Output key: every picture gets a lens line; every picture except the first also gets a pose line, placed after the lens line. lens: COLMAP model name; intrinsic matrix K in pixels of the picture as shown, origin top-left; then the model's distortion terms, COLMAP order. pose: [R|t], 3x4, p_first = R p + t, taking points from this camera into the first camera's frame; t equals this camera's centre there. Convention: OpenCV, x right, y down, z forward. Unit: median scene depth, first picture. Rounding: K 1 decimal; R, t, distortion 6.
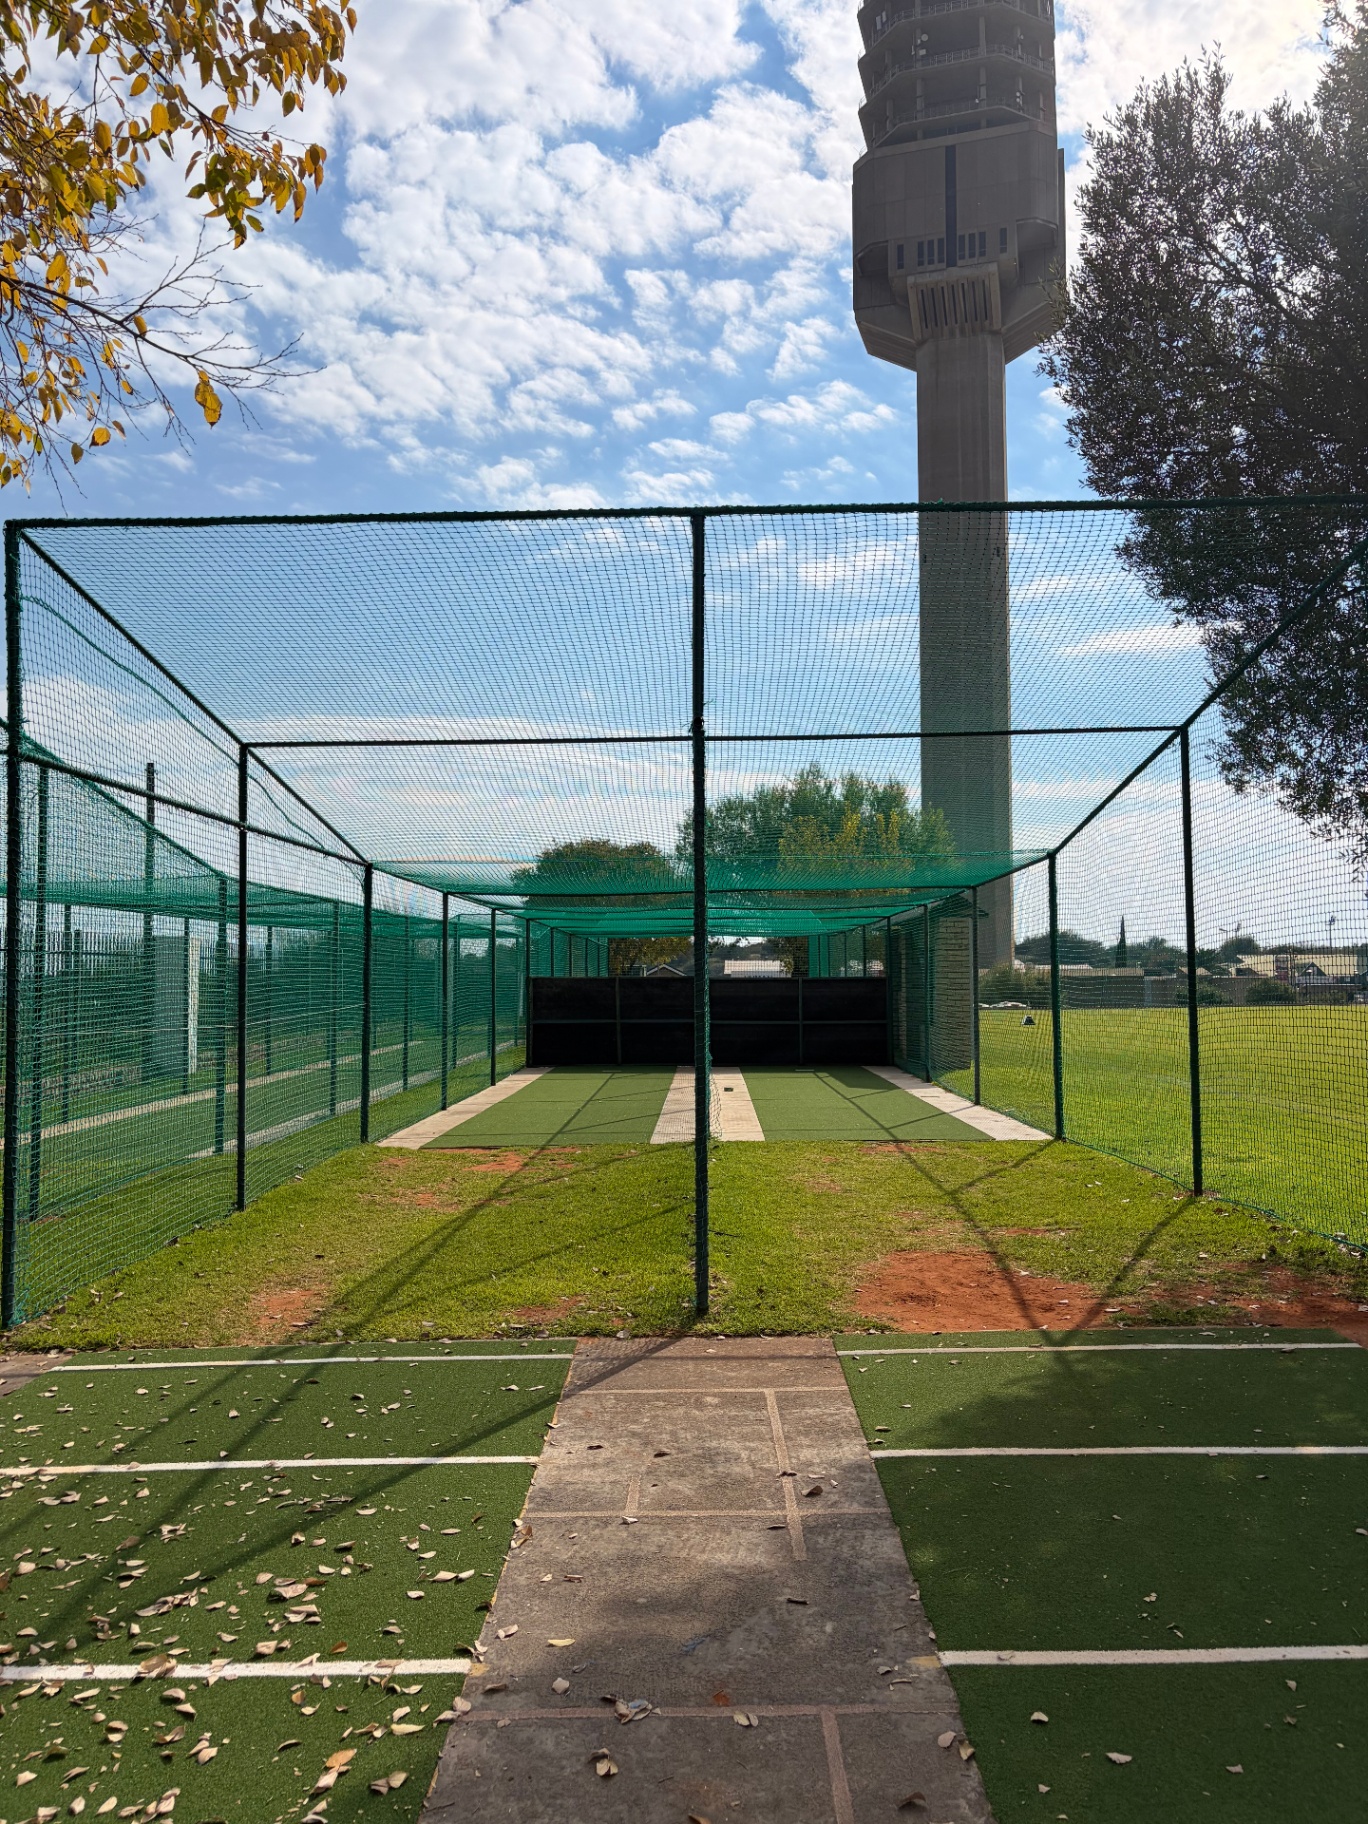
lens RADIAL K [[1341.6, 0, 684.0], [0, 1341.6, 912.0], [0, 0, 1]] dist [0.036973, 0.000543]
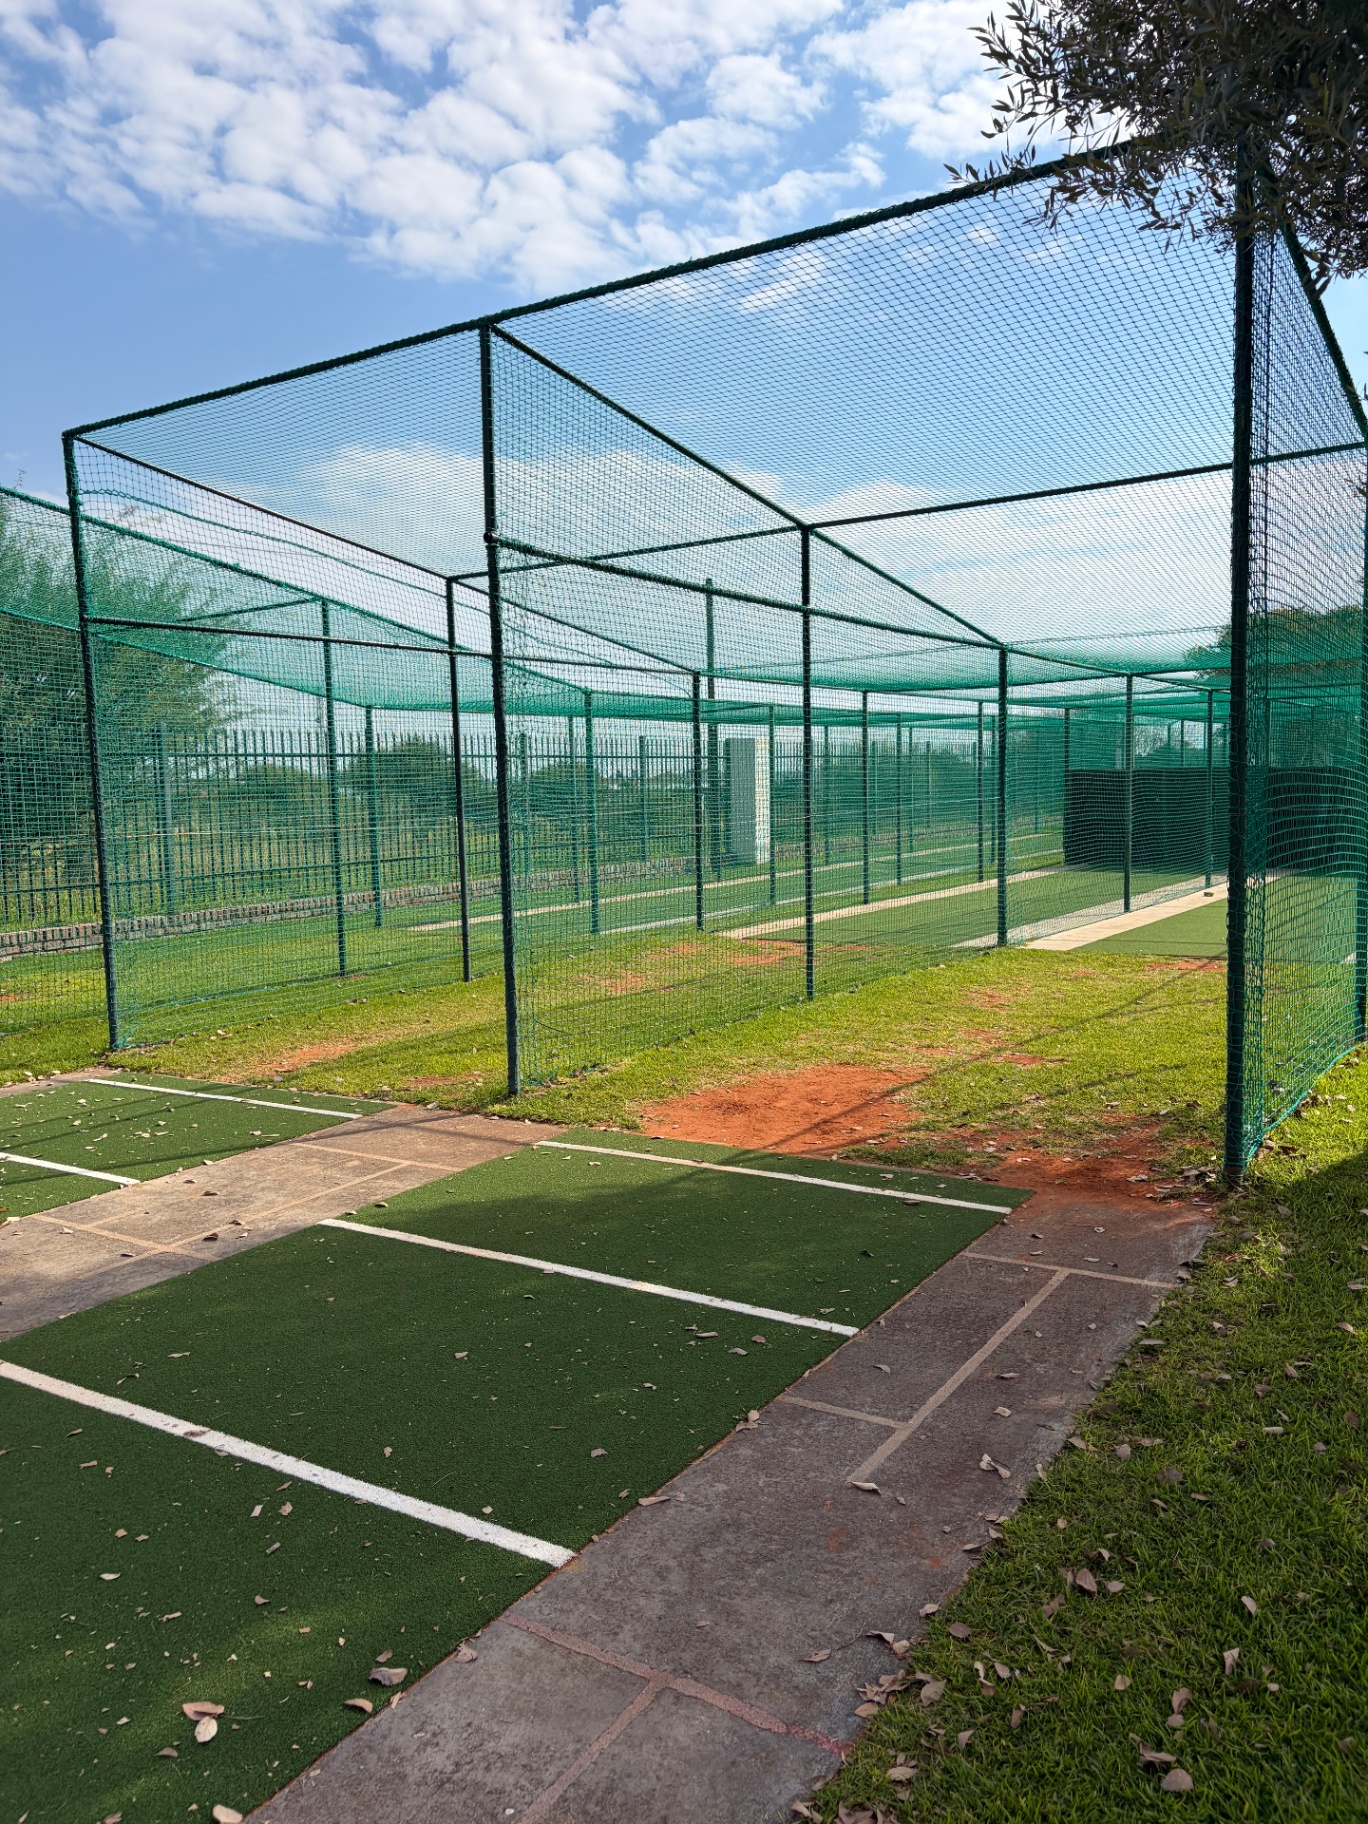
lens RADIAL K [[1341.6, 0, 684.0], [0, 1341.6, 912.0], [0, 0, 1]] dist [0.036973, 0.000543]
pose [[0.835758, 0.035013, -0.547981, 0.985740], [0.051178, 0.988654, 0.141224, 0.002980], [0.546708, -0.146074, 0.824483, 0.271430]]
